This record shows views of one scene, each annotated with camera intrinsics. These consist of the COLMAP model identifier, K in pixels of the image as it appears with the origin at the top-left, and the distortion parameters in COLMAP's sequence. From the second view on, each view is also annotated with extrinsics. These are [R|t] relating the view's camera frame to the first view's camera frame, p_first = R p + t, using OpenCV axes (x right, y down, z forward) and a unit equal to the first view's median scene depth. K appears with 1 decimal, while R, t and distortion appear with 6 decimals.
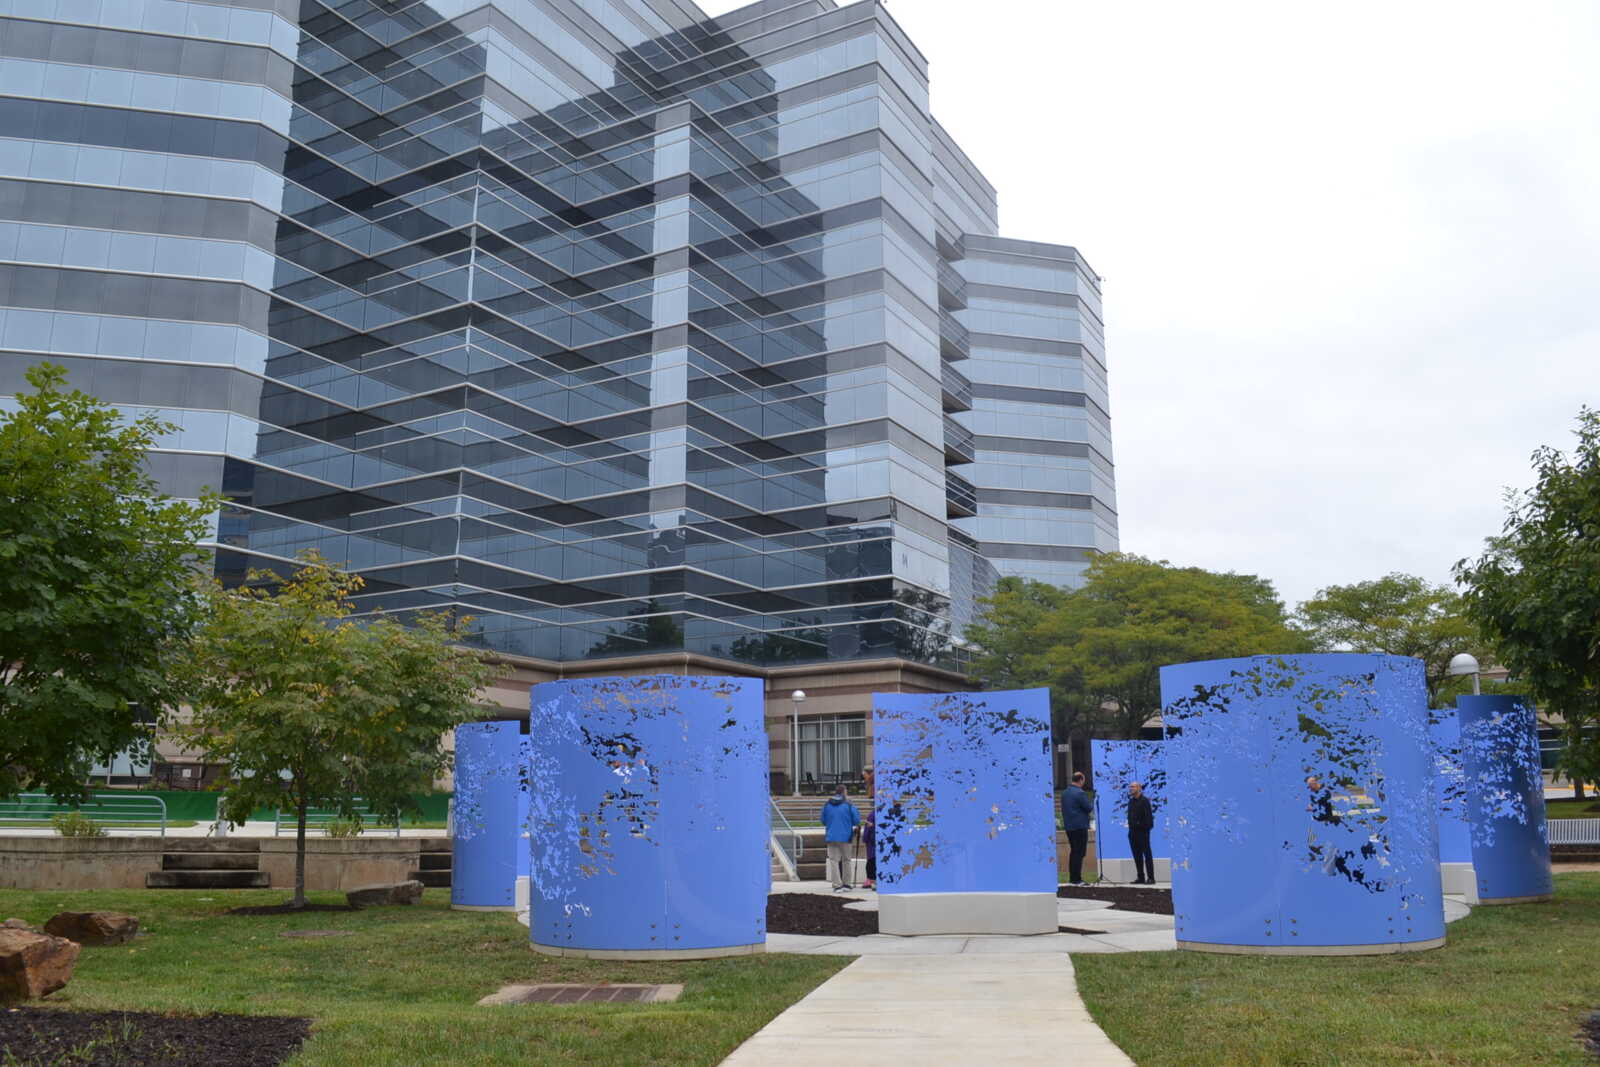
lens RADIAL K [[1301.9, 0, 800.0], [0, 1301.9, 533.5], [0, 0, 1]] dist [-0.112104, -0.002506]
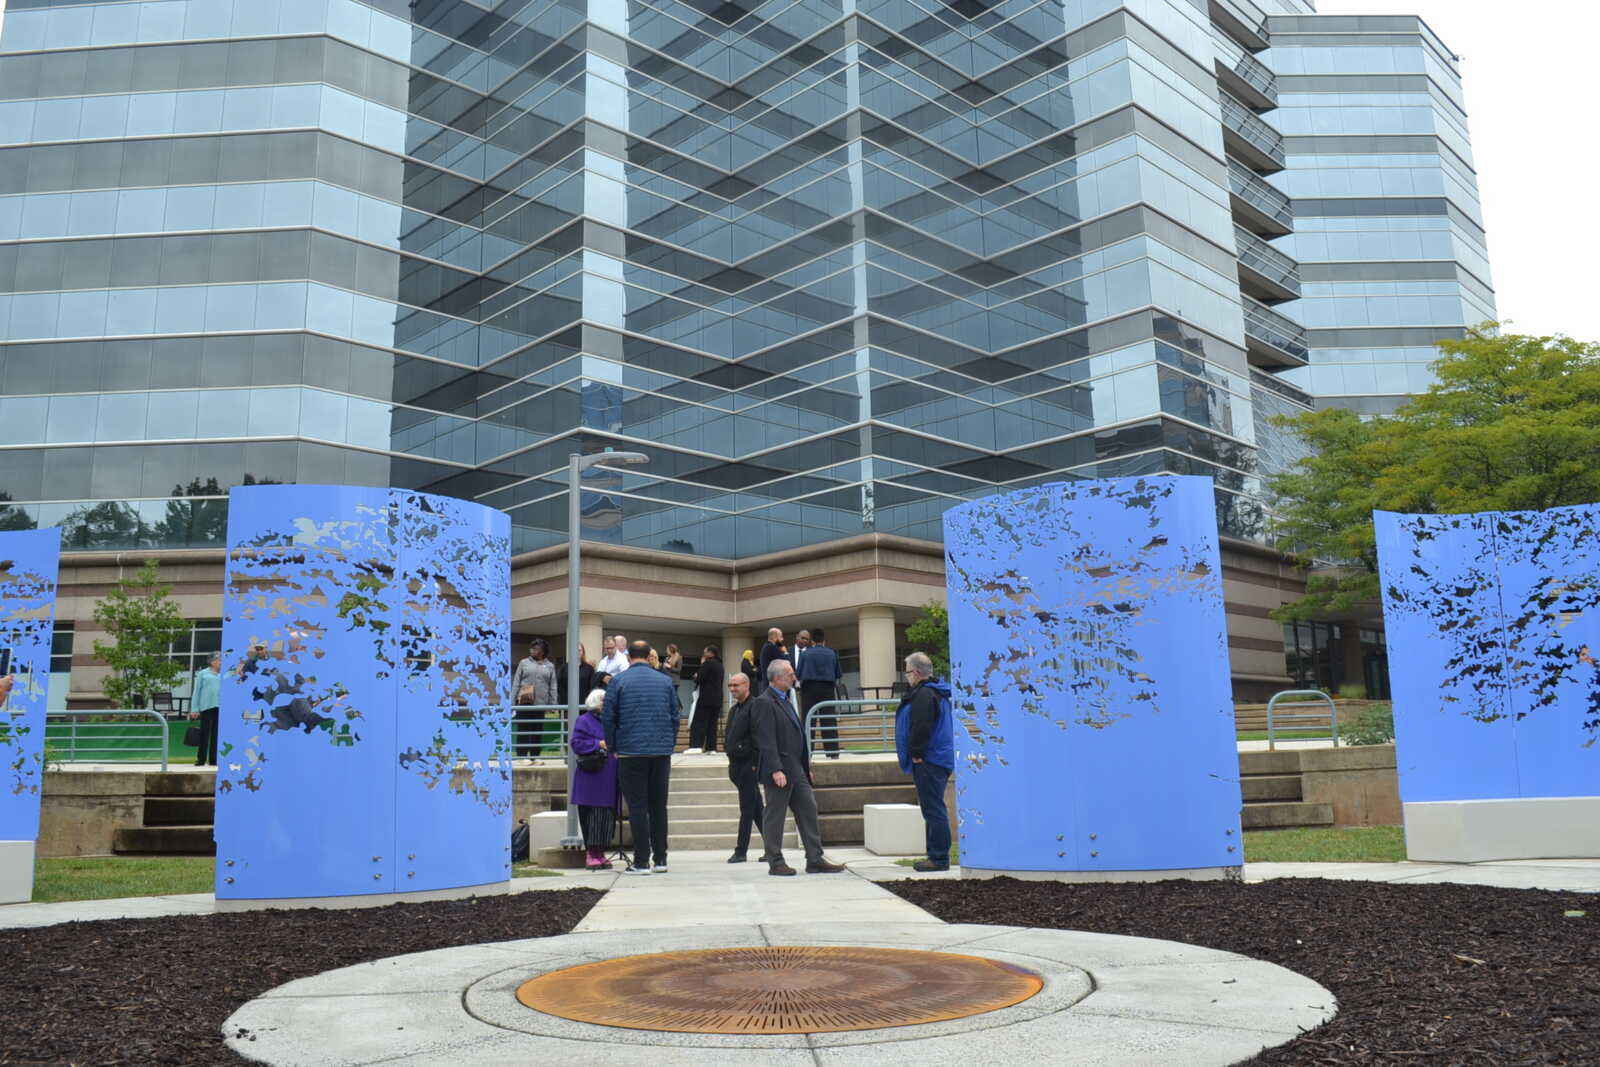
lens RADIAL K [[1317.7, 0, 805.0], [0, 1317.7, 499.4], [0, 0, 1]] dist [-0.082992, 0.001606]
pose [[0.961518, -0.064728, -0.267007, 0.069102], [0.068476, 0.997641, 0.004742, 0.060422], [0.266071, -0.022844, 0.963683, 0.237509]]
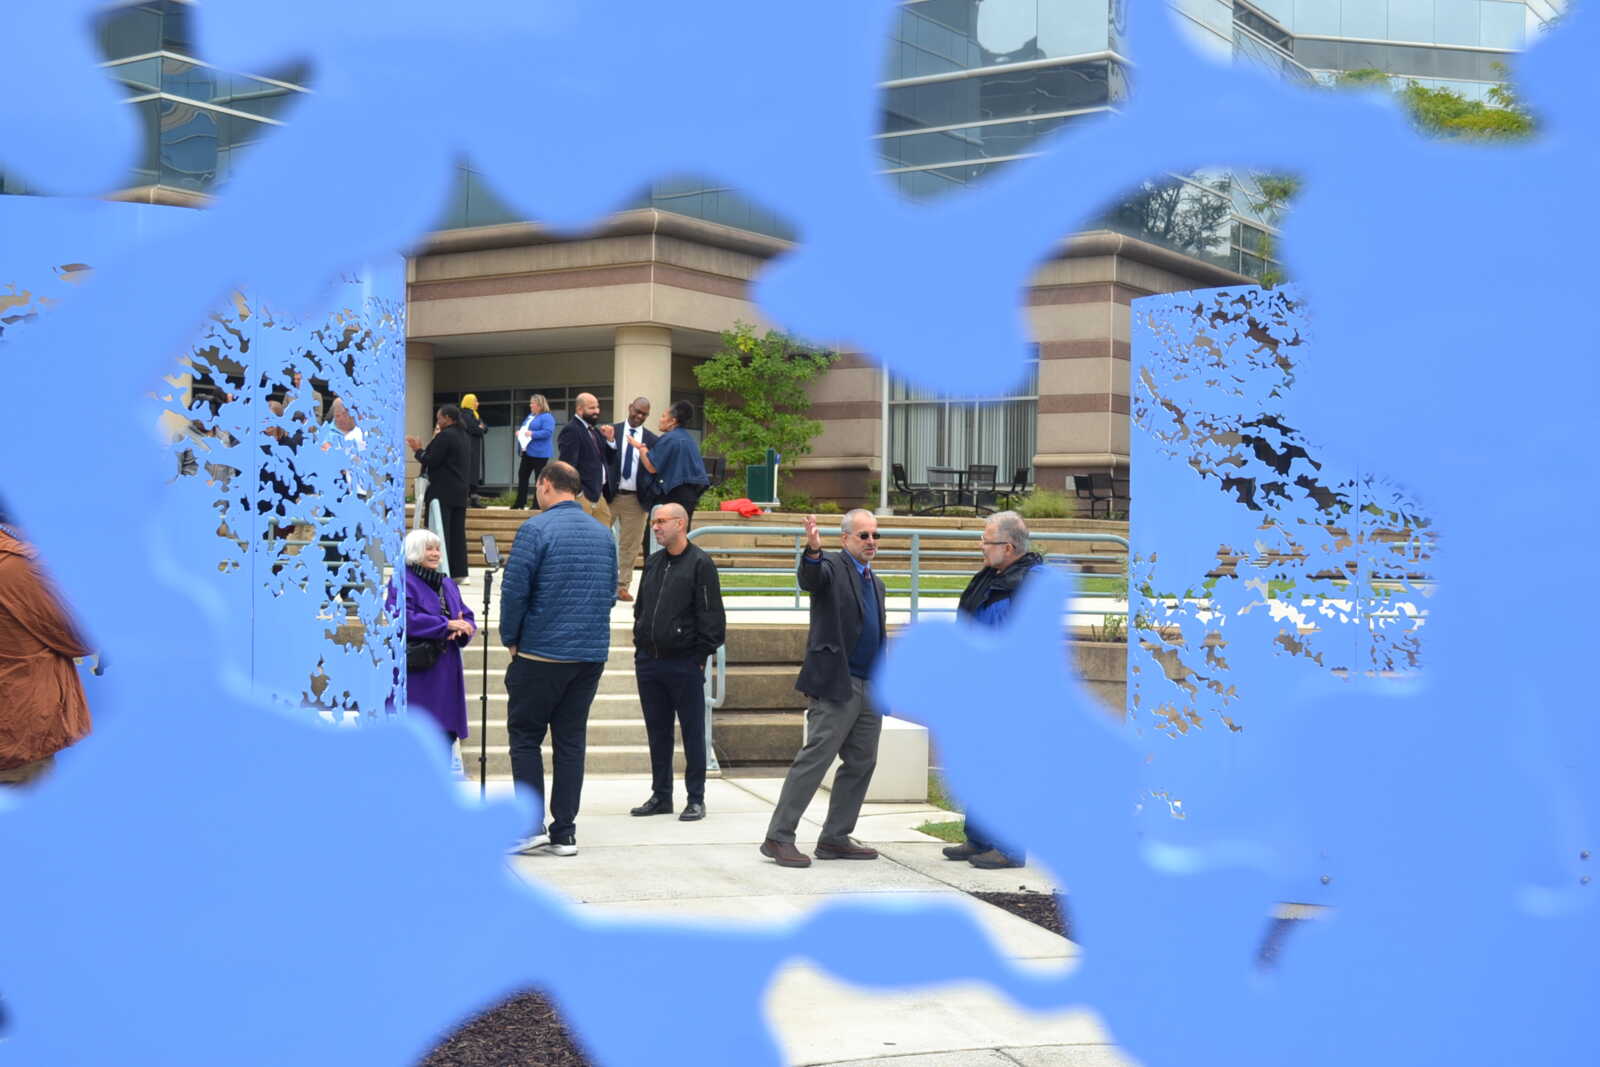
lens RADIAL K [[2007.3, 0, 800.0], [0, 2007.3, 533.5], [0, 0, 1]] dist [0.001306, 0.001439]
pose [[0.997559, 0.031102, -0.062518, 0.011668], [-0.016933, 0.976350, 0.215533, 0.045186], [0.067743, -0.213948, 0.974493, 0.253488]]
